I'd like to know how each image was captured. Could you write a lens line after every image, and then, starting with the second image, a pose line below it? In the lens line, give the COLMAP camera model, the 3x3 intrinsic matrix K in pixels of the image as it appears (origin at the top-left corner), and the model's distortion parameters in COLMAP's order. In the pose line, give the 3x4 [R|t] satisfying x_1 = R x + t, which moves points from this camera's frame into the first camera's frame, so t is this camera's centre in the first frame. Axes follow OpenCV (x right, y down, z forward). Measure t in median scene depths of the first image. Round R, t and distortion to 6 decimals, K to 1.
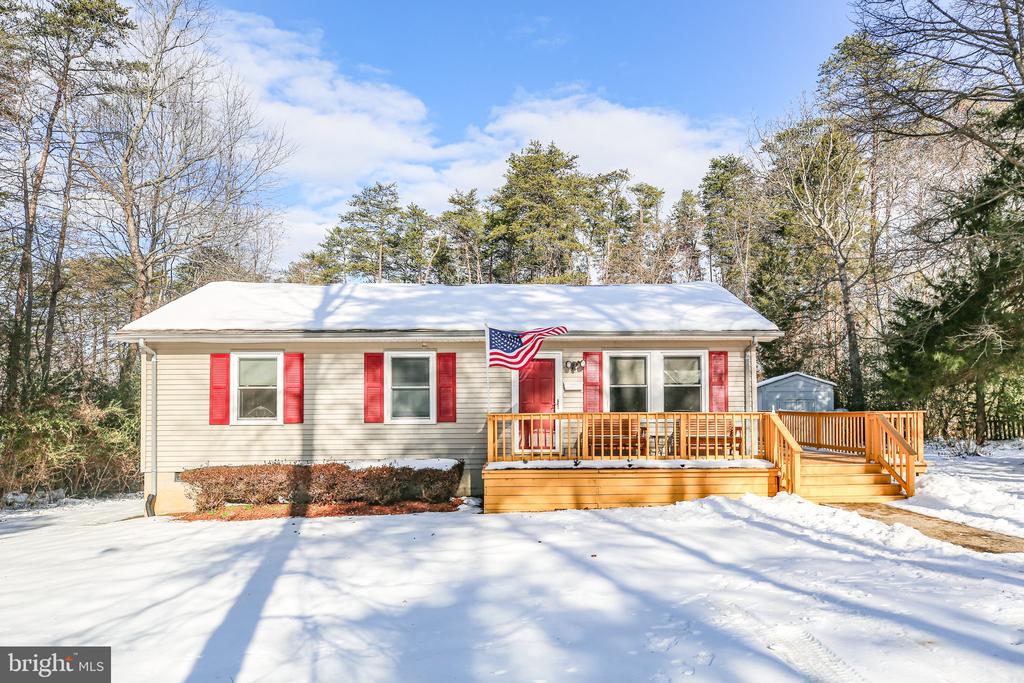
lens RADIAL K [[698.5, 0, 559.3], [0, 698.5, 380.0], [0, 0, 1]] dist [0.016105, -0.014816]
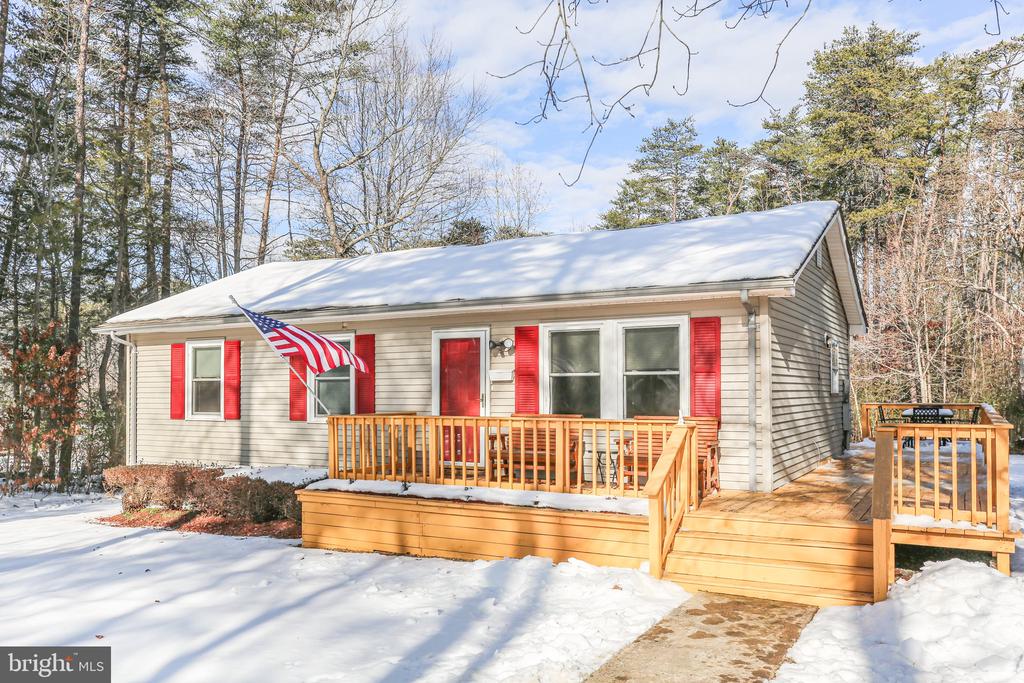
lens RADIAL K [[824.1, 0, 516.2], [0, 824.1, 348.8], [0, 0, 1]] dist [0.019925, 0.002417]
pose [[0.848230, -0.023406, -0.529110, 0.483617], [0.021407, 0.999722, -0.009906, -0.009902], [0.529195, -0.002924, 0.848495, 0.298660]]
